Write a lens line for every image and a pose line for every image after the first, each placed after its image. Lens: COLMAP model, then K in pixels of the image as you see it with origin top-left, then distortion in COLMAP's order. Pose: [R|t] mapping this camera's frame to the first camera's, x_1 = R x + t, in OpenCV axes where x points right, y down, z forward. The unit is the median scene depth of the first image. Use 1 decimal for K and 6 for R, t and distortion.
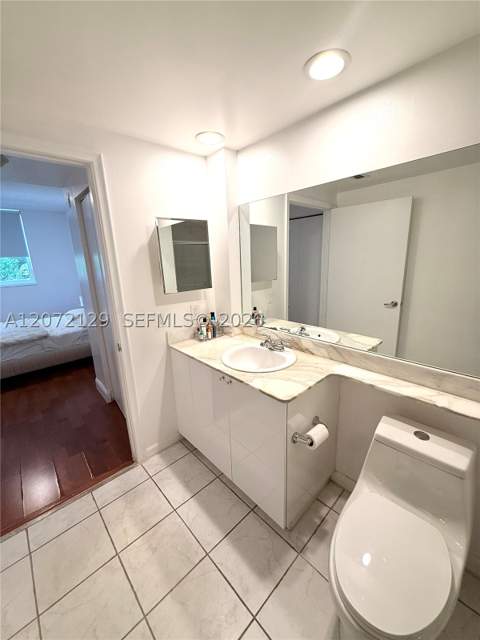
lens RADIAL K [[254.4, 0, 240.0], [0, 254.4, 320.0], [0, 0, 1]] dist [-0.001006, 0.000012]
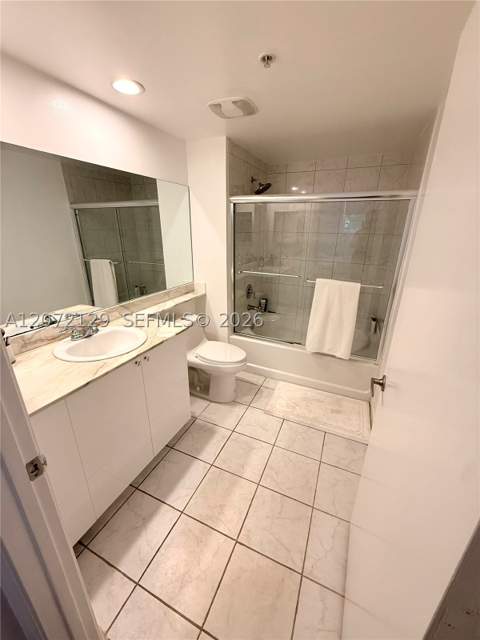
lens RADIAL K [[254.4, 0, 240.0], [0, 254.4, 320.0], [0, 0, 1]] dist [-0.001006, 0.000012]
pose [[-0.386733, -0.284599, 0.877178, -1.022205], [0.223005, 0.894097, 0.388407, -0.198215], [-0.894822, 0.345825, -0.282310, 0.899362]]
